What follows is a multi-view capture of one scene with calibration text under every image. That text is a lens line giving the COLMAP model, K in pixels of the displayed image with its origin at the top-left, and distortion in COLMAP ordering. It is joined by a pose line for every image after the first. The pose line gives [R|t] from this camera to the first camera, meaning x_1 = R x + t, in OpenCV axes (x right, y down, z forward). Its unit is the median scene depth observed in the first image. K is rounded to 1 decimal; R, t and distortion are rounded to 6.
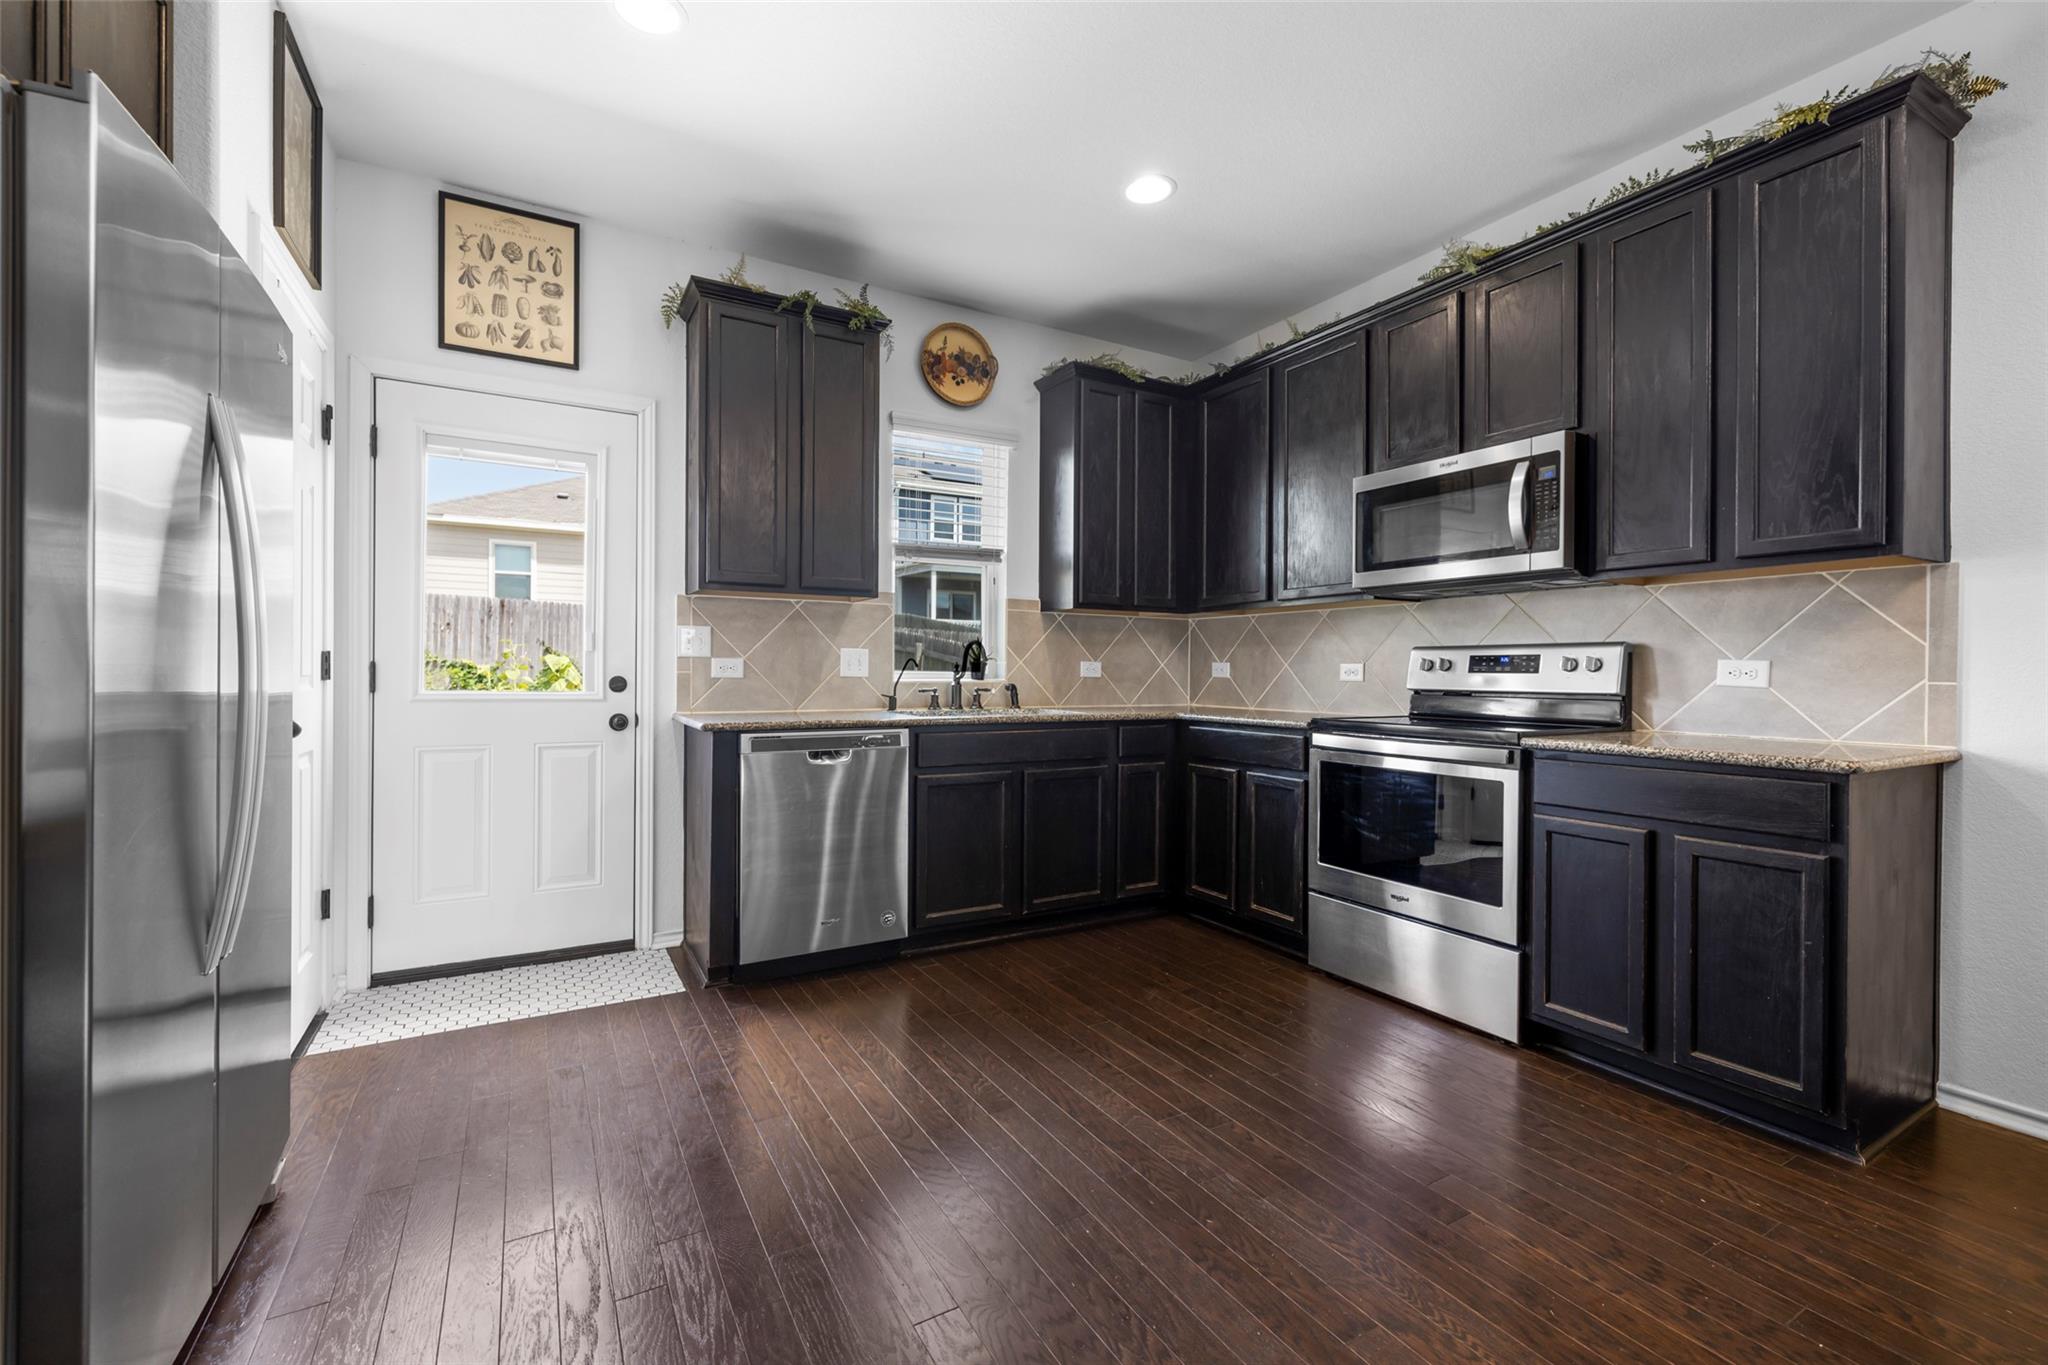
lens RADIAL K [[856.0, 0, 1020.0], [0, 856.0, 674.6], [0, 0, 1]] dist [0.000330, 0.000135]
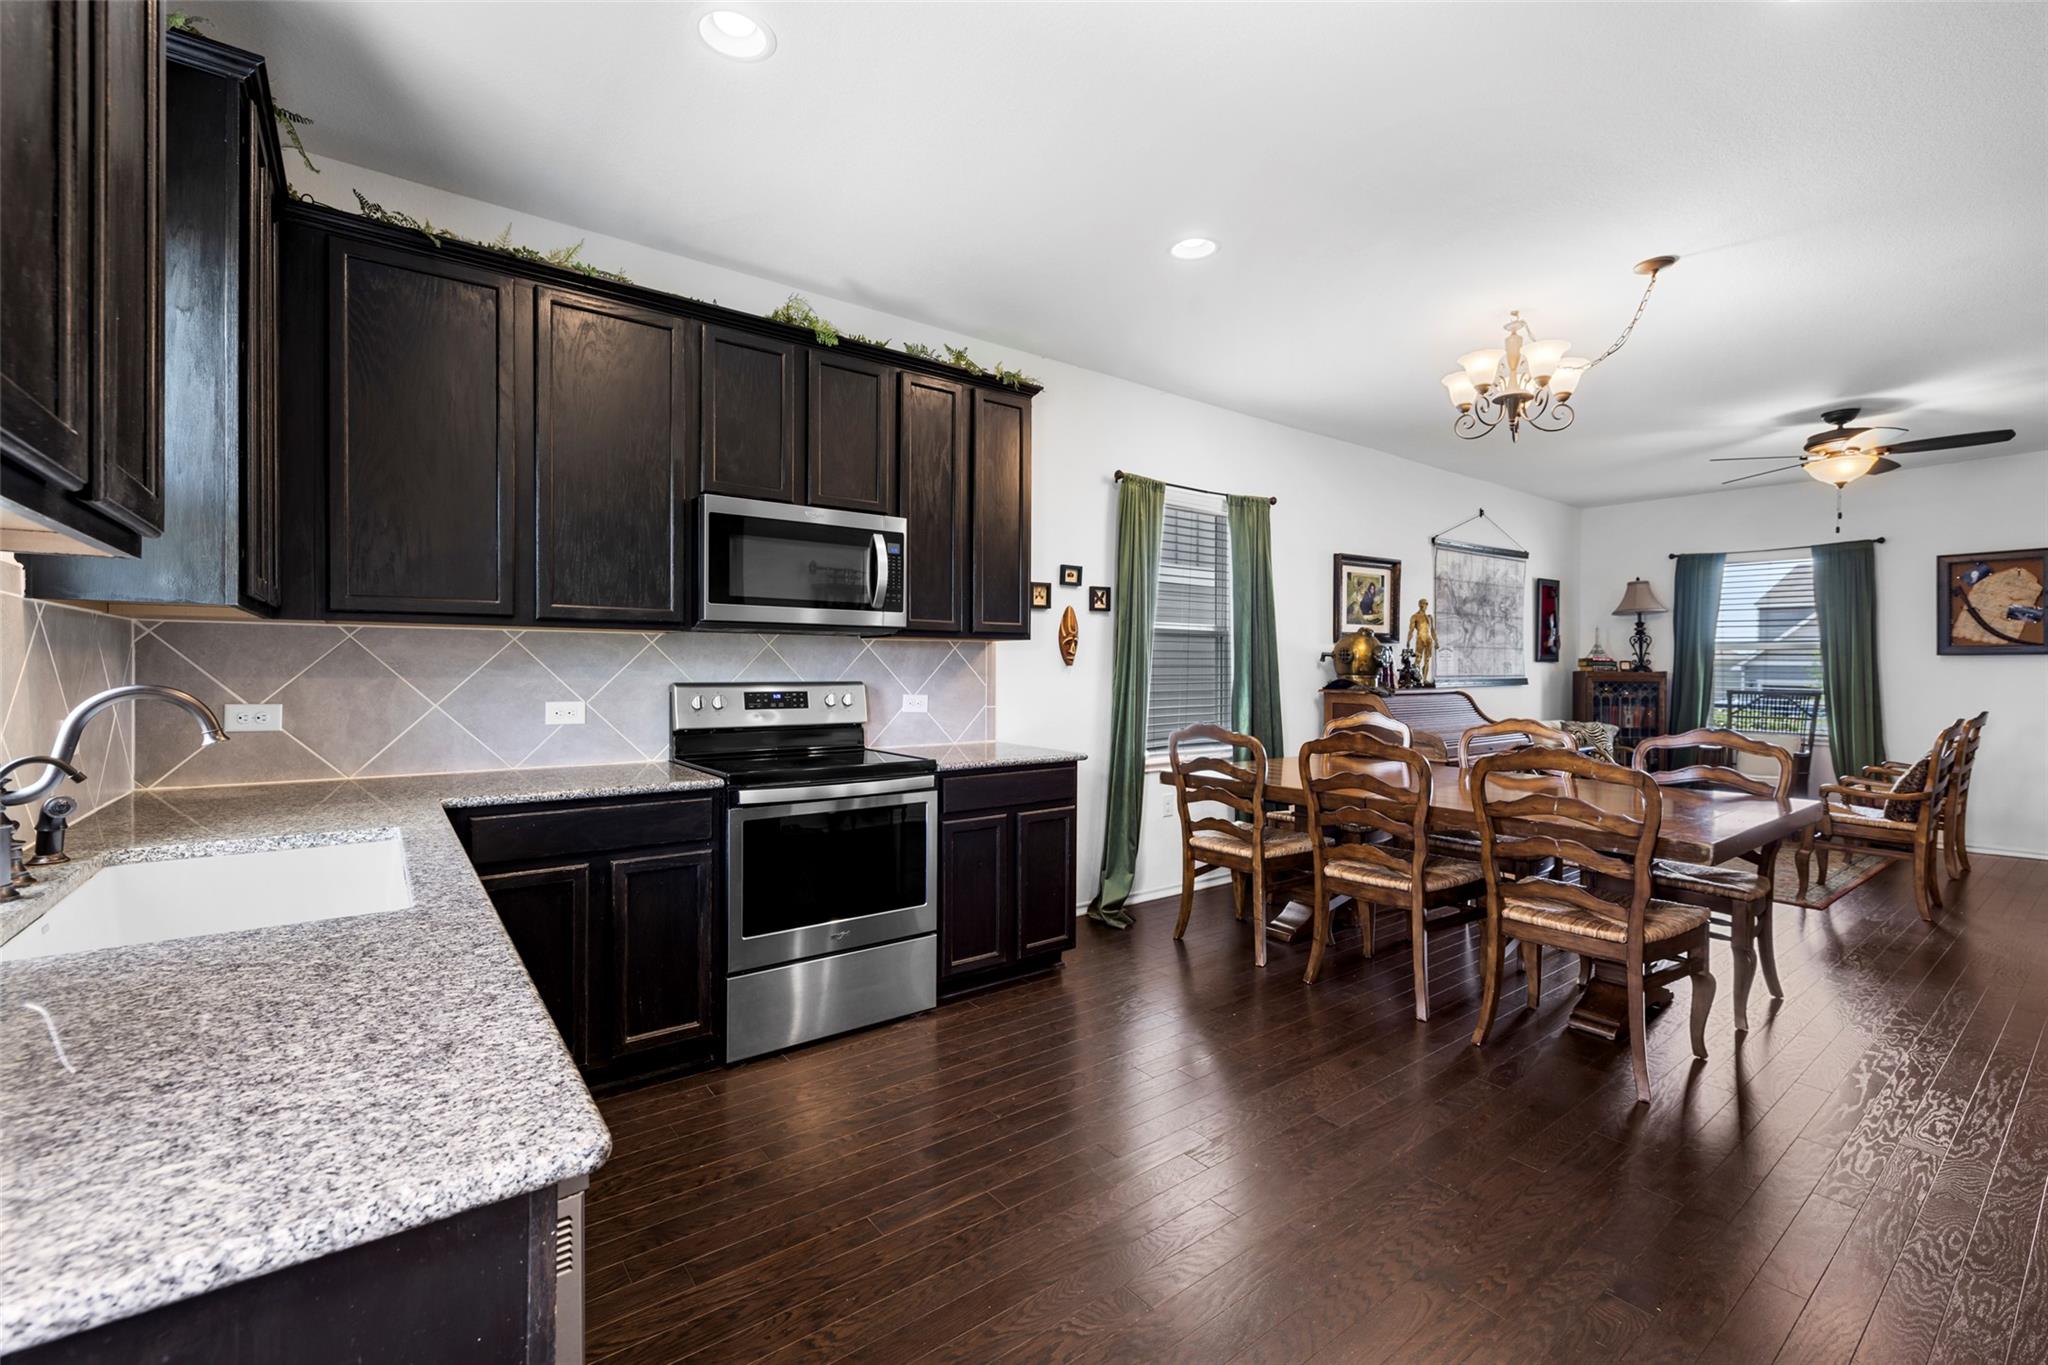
lens RADIAL K [[856.0, 0, 1016.6], [0, 856.0, 676.4], [0, 0, 1]] dist [0.000330, 0.000135]
pose [[-0.118613, -0.015708, 0.992816, -0.527284], [-0.001268, 0.999876, 0.015669, -0.058249], [-0.992940, 0.000599, -0.118619, 0.802404]]
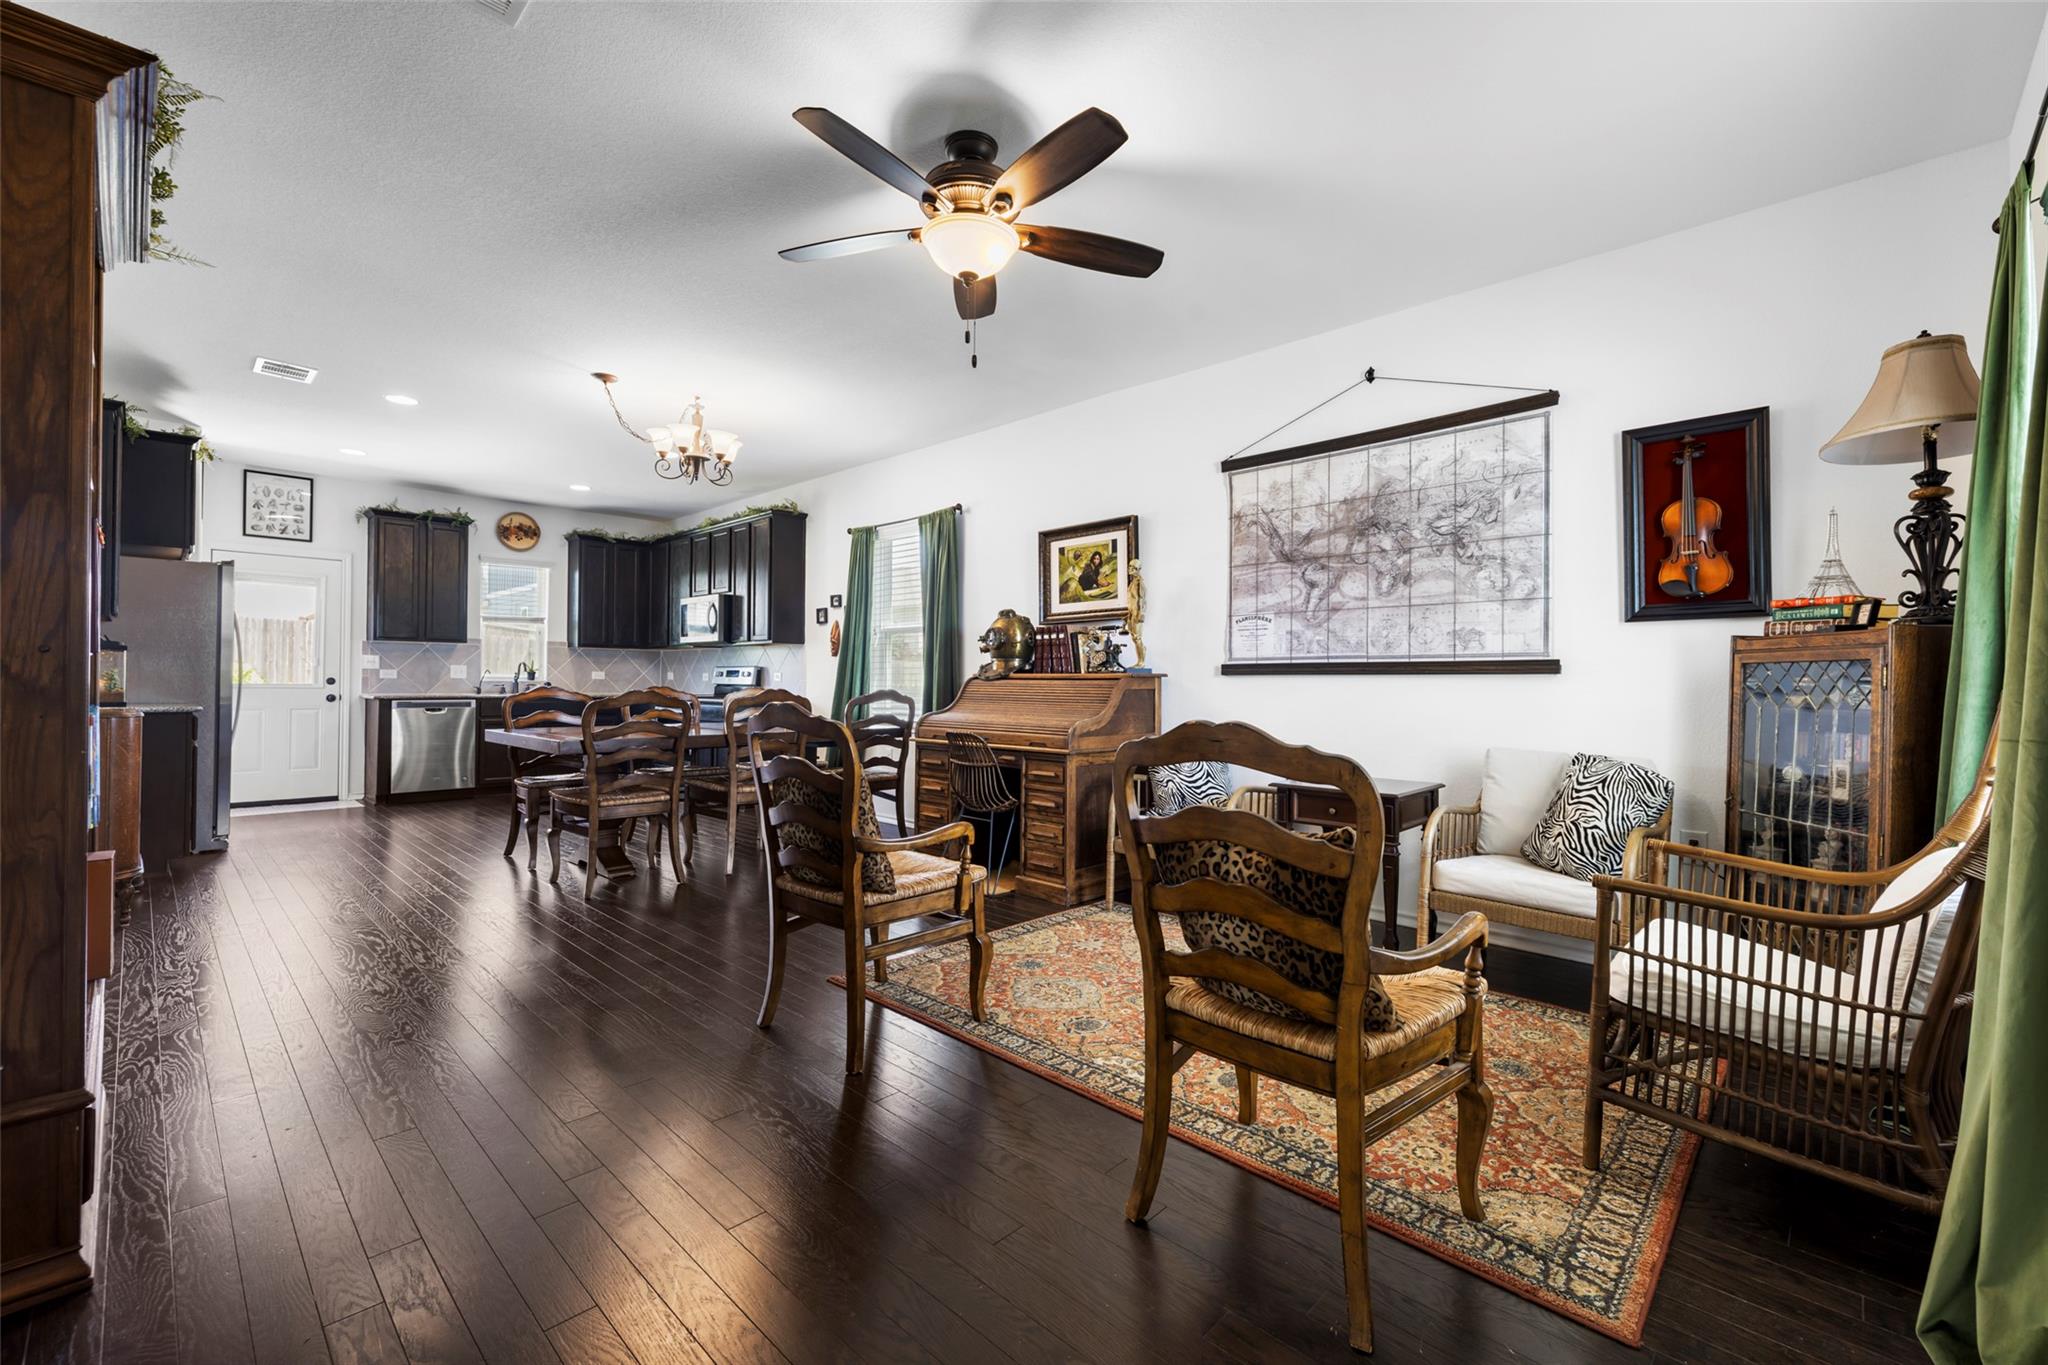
lens RADIAL K [[856.0, 0, 1021.7], [0, 856.0, 674.4], [0, 0, 1]] dist [0.000330, 0.000135]
pose [[0.961755, 0.003529, 0.273890, 0.682627], [-0.001449, 0.999969, -0.007795, 0.008804], [-0.273909, 0.007099, 0.961730, -1.719382]]
